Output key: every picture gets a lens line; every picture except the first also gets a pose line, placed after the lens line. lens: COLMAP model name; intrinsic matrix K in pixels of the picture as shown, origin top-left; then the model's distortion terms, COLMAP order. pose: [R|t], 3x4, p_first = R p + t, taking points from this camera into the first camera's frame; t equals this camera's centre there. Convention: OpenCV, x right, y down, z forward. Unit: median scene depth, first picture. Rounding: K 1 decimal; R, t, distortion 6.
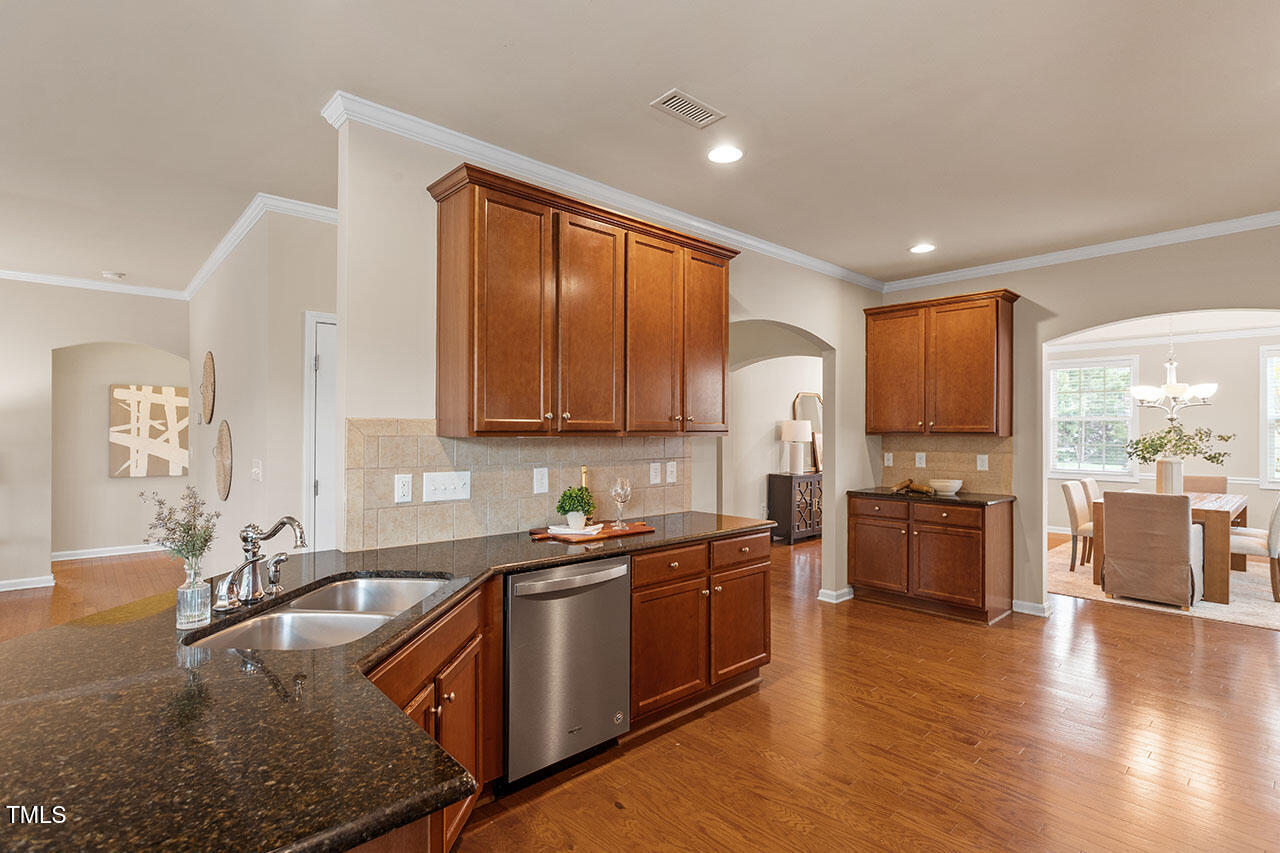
lens RADIAL K [[617.8, 0, 640.0], [0, 617.8, 426.5], [0, 0, 1]] dist [0.000011, -0.000461]
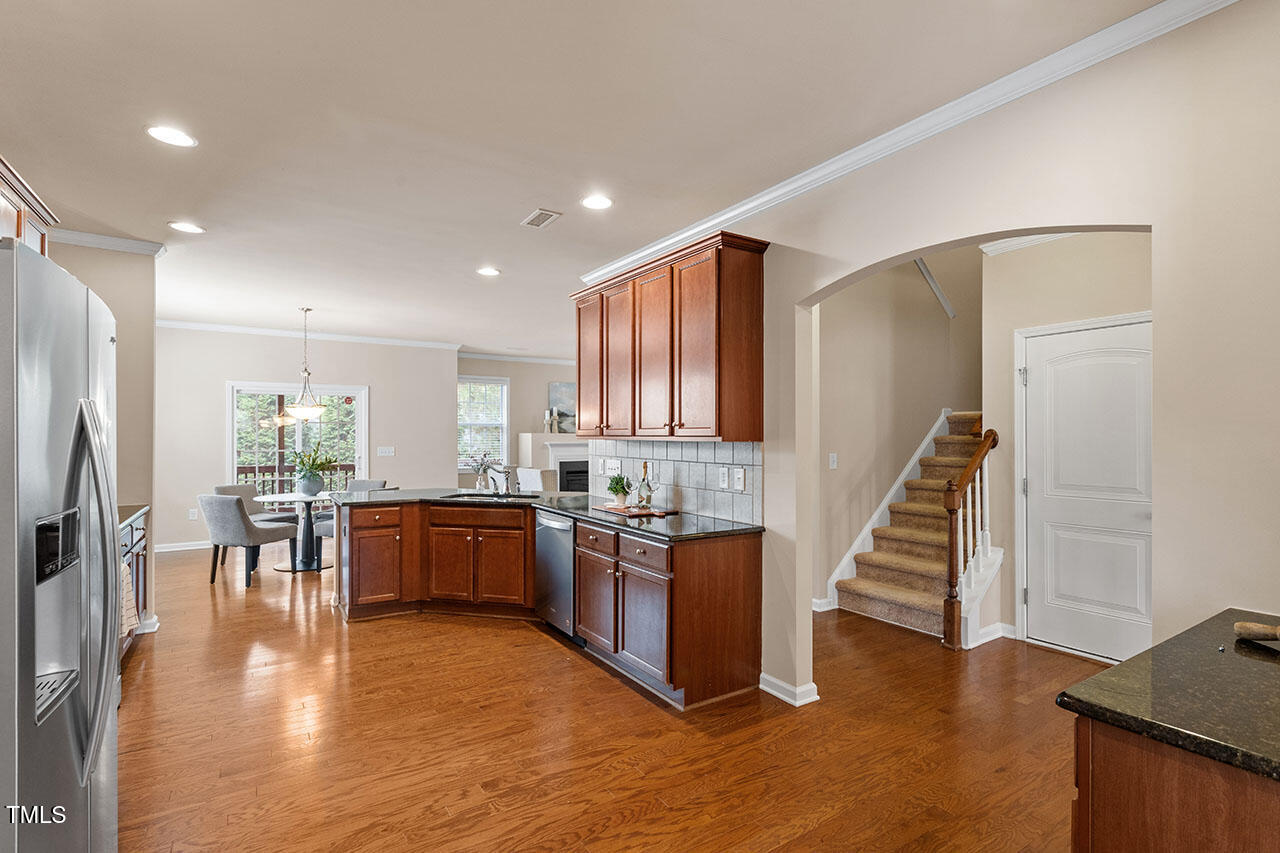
lens RADIAL K [[609.9, 0, 640.0], [0, 609.9, 426.5], [0, 0, 1]] dist [0.000158, -0.000142]
pose [[-0.169041, -0.013527, -0.985516, 1.306391], [0.008949, 0.999844, -0.015259, 0.007780], [0.985568, -0.011399, -0.168893, 1.305222]]
